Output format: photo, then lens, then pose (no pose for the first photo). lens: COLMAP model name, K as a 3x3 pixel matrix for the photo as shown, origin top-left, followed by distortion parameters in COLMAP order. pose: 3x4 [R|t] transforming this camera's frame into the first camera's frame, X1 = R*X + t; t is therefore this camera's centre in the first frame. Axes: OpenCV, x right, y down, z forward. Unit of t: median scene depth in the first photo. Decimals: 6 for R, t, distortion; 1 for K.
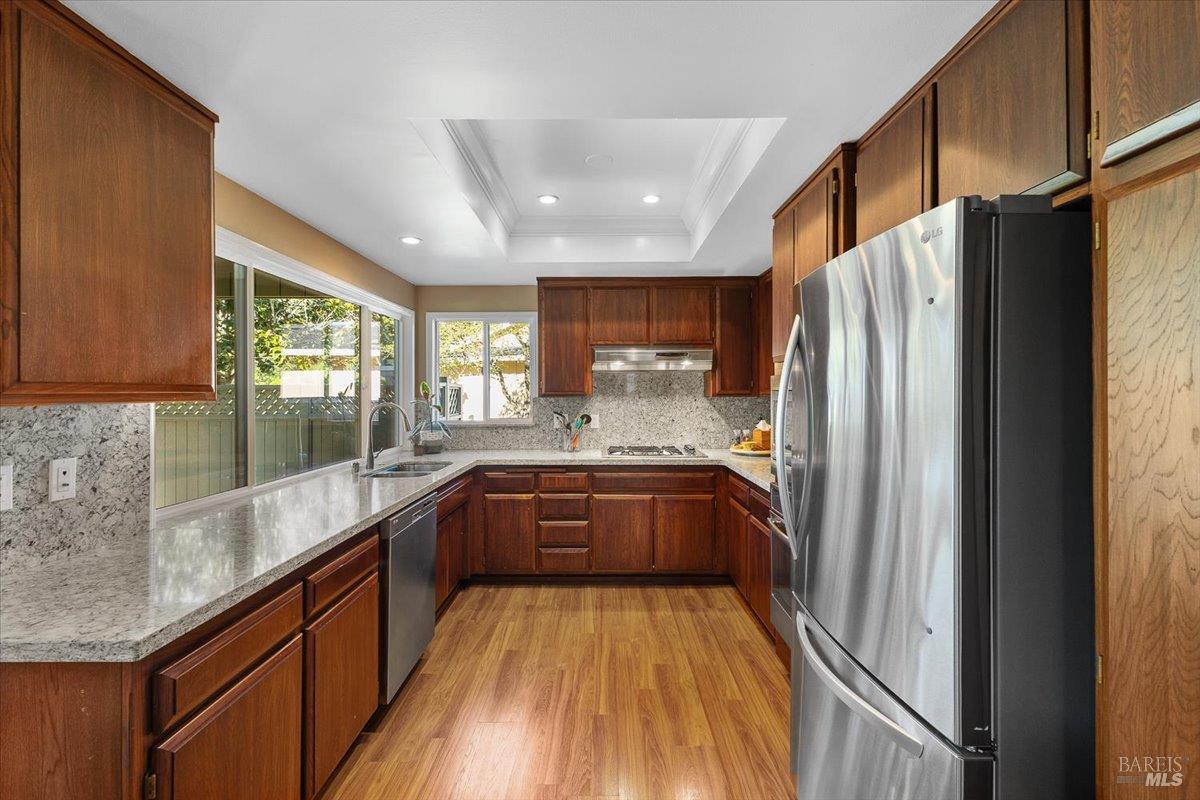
lens RADIAL K [[509.1, 0, 603.9], [0, 509.1, 393.4], [0, 0, 1]] dist [0.001791, -0.000033]
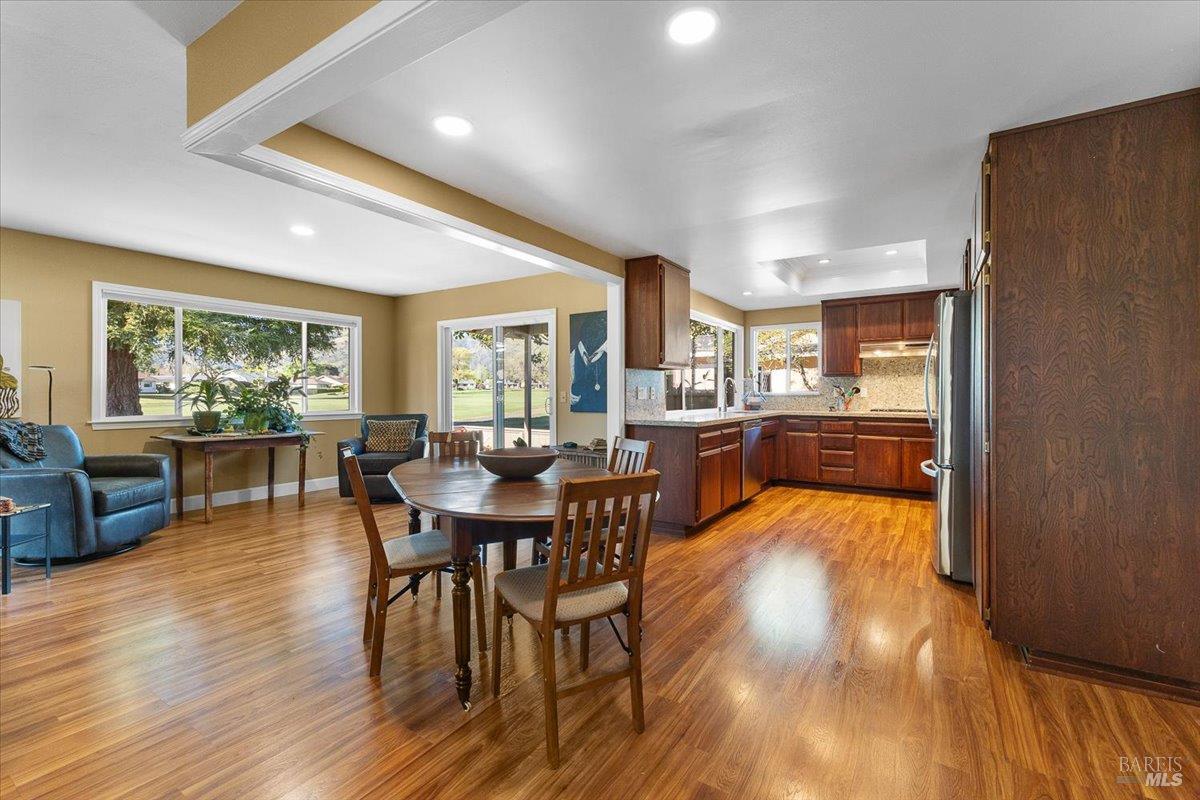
lens RADIAL K [[518.0, 0, 597.4], [0, 518.0, 394.0], [0, 0, 1]] dist [0.013062, -0.005209]
pose [[0.835301, 0.003649, -0.549781, 0.179486], [-0.002830, 0.999993, 0.002337, 0.062391], [0.549786, -0.000396, 0.835305, -0.750024]]
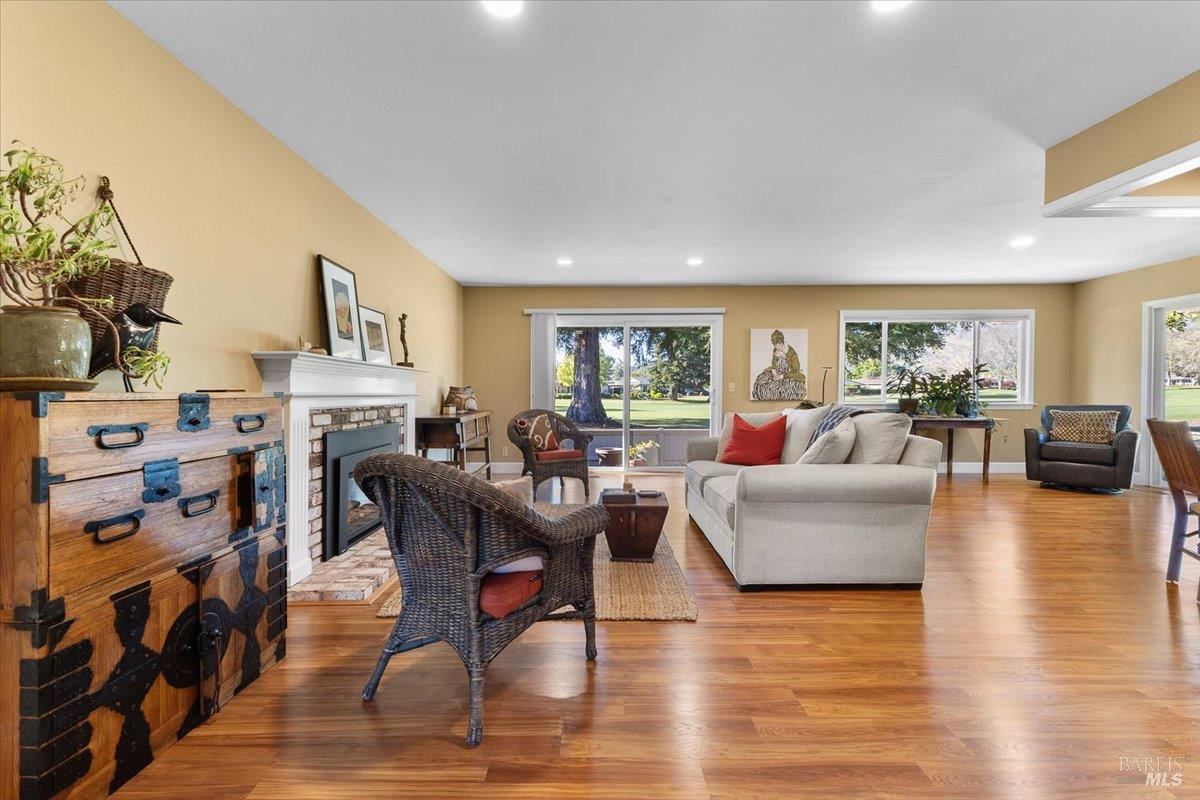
lens RADIAL K [[521.7, 0, 591.7], [0, 521.7, 405.1], [0, 0, 1]] dist [0.010186, 0.000336]
pose [[-0.012357, 0.025926, -0.999587, 0.372394], [0.001295, 0.999663, 0.025912, 0.087067], [0.999923, -0.000975, -0.012387, -1.206146]]
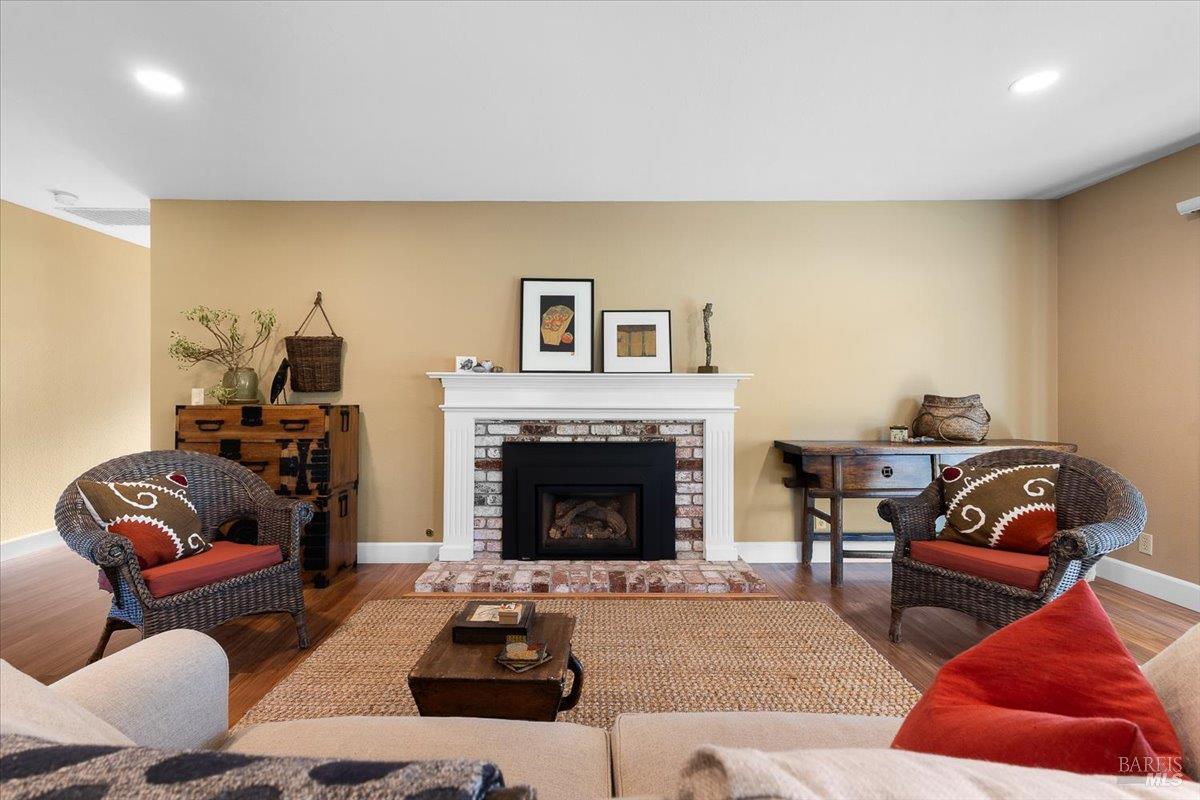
lens RADIAL K [[534.2, 0, 576.8], [0, 534.2, 392.0], [0, 0, 1]] dist [0.007838, -0.000031]
pose [[-0.999993, 0.000098, 0.003625, -0.553583], [0.000099, 1.000000, 0.000352, 0.066435], [-0.003625, 0.000352, -0.999993, -0.724419]]
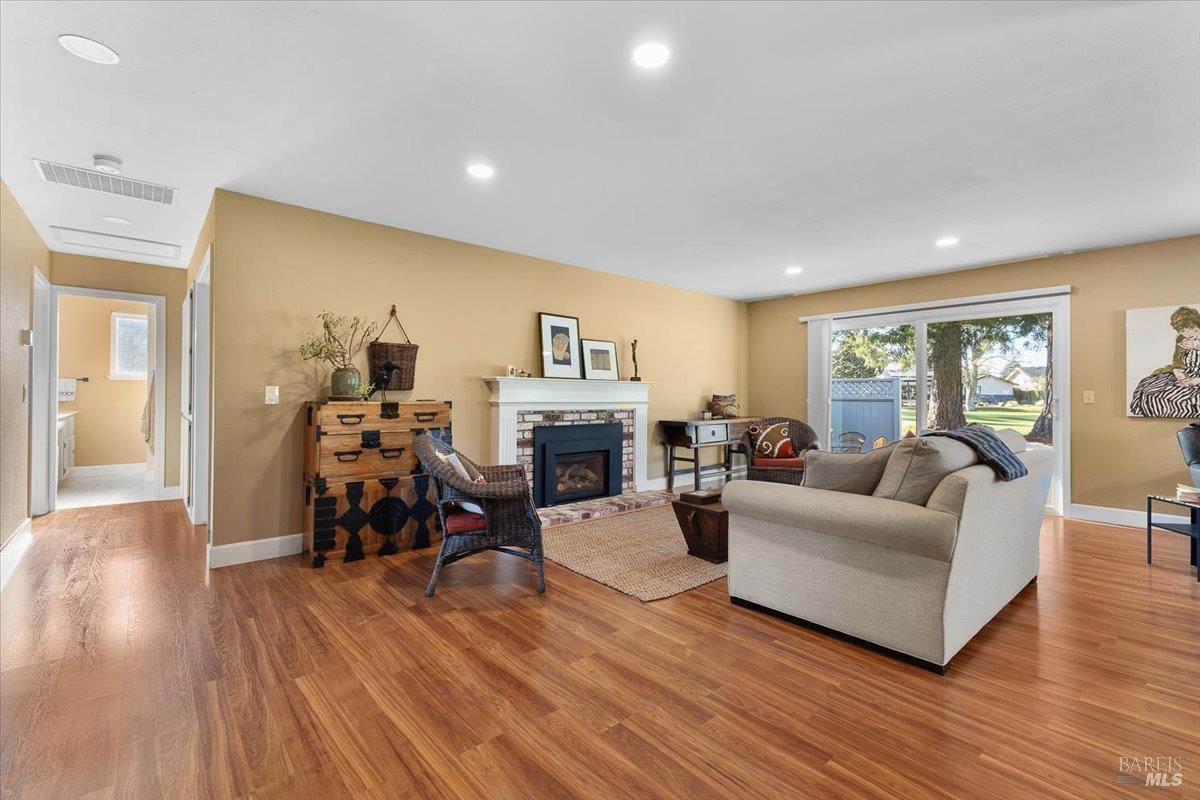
lens RADIAL K [[518.0, 0, 597.4], [0, 518.0, 394.0], [0, 0, 1]] dist [0.013062, -0.005209]
pose [[-0.758532, -0.003933, -0.651624, 0.272651], [-0.004375, 0.999990, -0.000943, 0.073032], [0.651621, 0.002136, -0.758542, -0.581239]]
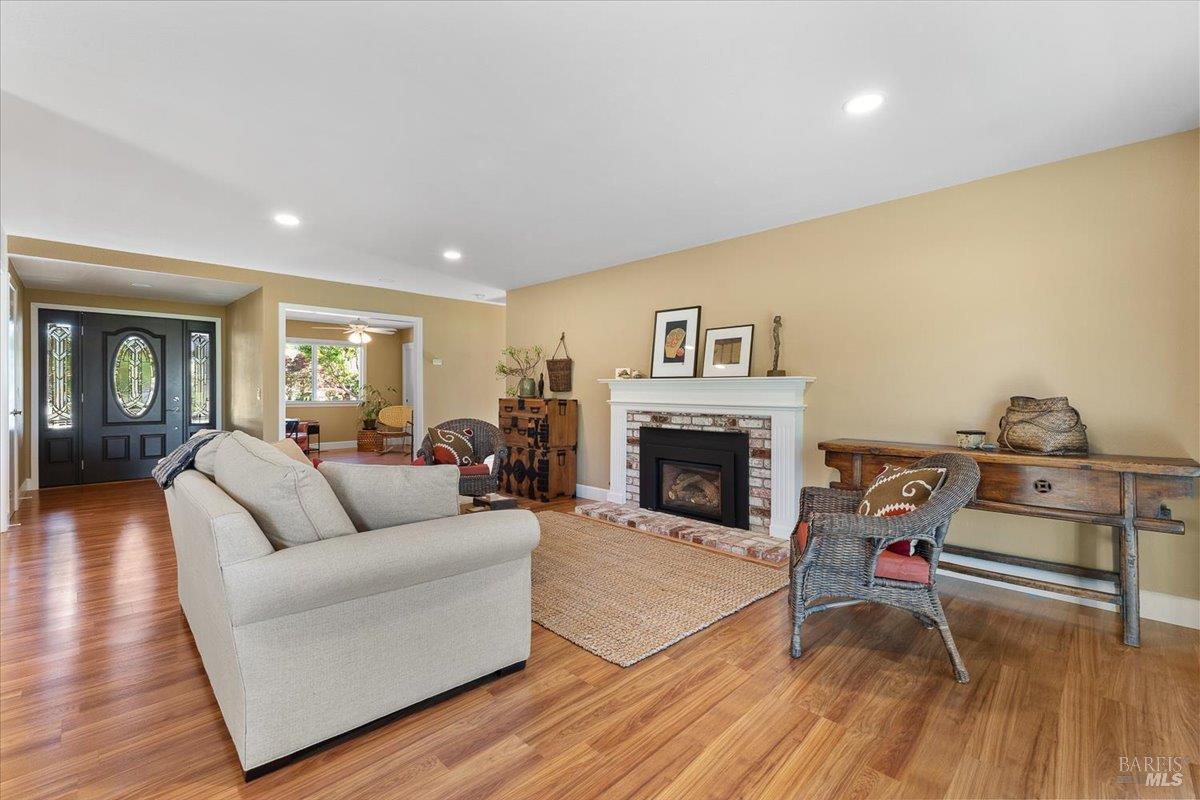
lens RADIAL K [[518.0, 0, 597.4], [0, 518.0, 394.0], [0, 0, 1]] dist [0.013062, -0.005209]
pose [[-0.699709, -0.005069, 0.714410, -1.257563], [-0.001334, 0.999982, 0.005788, 0.064281], [-0.714426, 0.003097, -0.699704, -0.663438]]
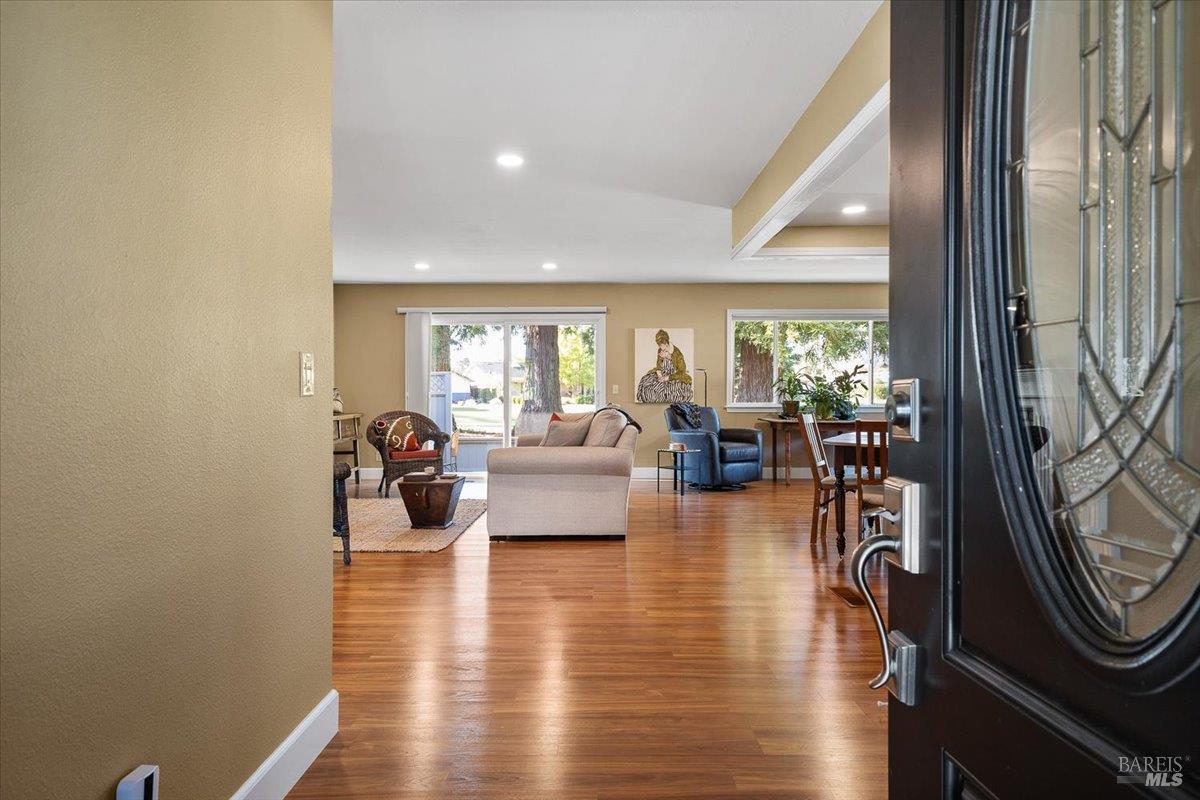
lens RADIAL K [[761.7, 0, 600.0], [0, 761.7, 400.0], [0, 0, 1]] dist [-0.002876, -0.000258]
pose [[-0.004241, 0.006954, -0.999967, 1.065925], [0.001346, 0.999975, 0.006948, 0.091261], [0.999990, -0.001316, -0.004250, -0.797962]]
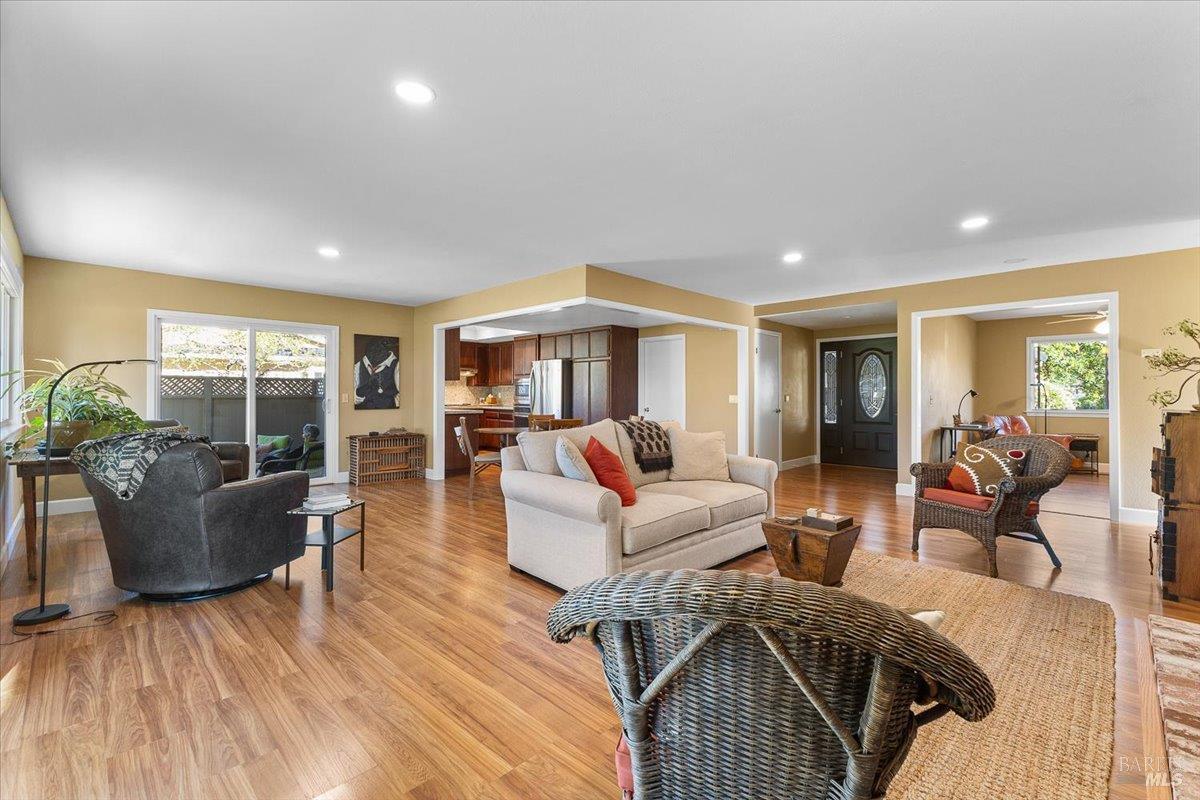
lens RADIAL K [[518.0, 0, 597.4], [0, 518.0, 394.0], [0, 0, 1]] dist [0.013062, -0.005209]
pose [[0.711085, 0.006447, 0.703077, -1.308407], [-0.003122, 0.999977, -0.006012, 0.067499], [-0.703099, 0.002080, 0.711089, -1.493463]]
